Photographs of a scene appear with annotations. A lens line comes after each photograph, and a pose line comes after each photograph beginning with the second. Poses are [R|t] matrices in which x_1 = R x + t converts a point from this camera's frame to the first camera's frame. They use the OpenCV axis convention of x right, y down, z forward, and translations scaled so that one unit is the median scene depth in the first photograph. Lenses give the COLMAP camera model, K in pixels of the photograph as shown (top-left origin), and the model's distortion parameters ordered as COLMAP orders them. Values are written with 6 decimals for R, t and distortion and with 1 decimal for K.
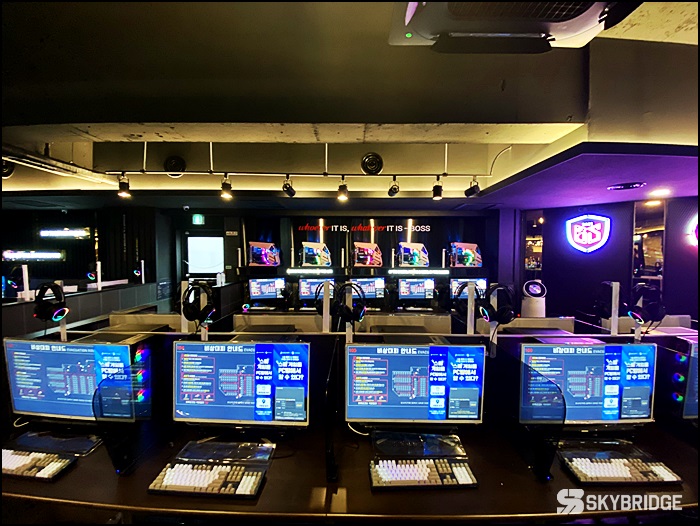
lens RADIAL K [[281.9, 0, 351.4], [0, 281.9, 263.9], [0, 0, 1]] dist [-0.000585, -0.008719]
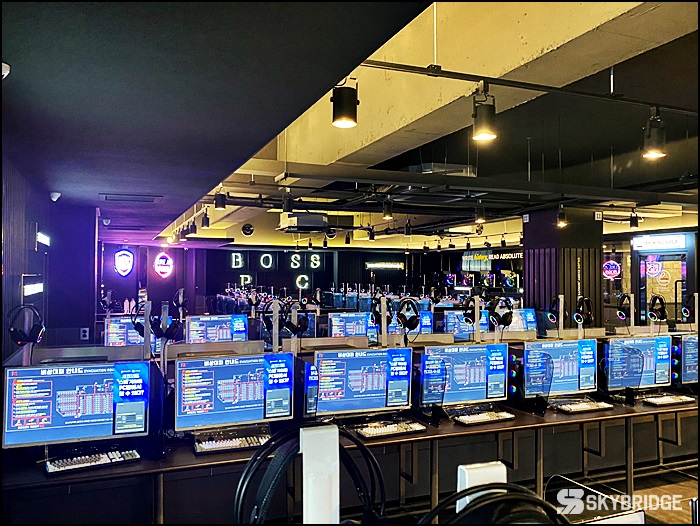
lens RADIAL K [[582.2, 0, 355.3], [0, 582.2, 264.1], [0, 0, 1]] dist [0.108614, 0.001953]
pose [[-0.397263, 0.011664, 0.917631, -2.452366], [0.031738, 0.999496, 0.001036, -0.063428], [-0.917156, 0.029535, -0.397433, 1.068912]]
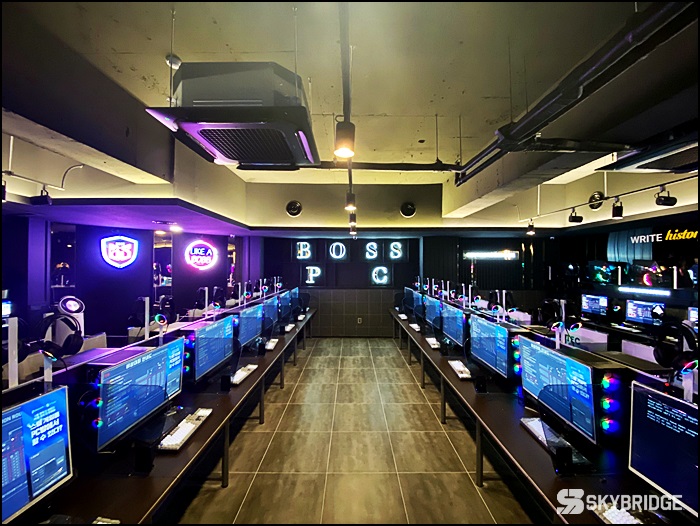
lens RADIAL K [[281.9, 0, 350.9], [0, 281.9, 260.5], [0, 0, 1]] dist [-0.000585, -0.008719]
pose [[-0.006561, 0.014059, 0.999880, -0.329530], [0.036806, 0.999227, -0.013808, -0.018590], [-0.999301, 0.036711, -0.007073, 0.037647]]
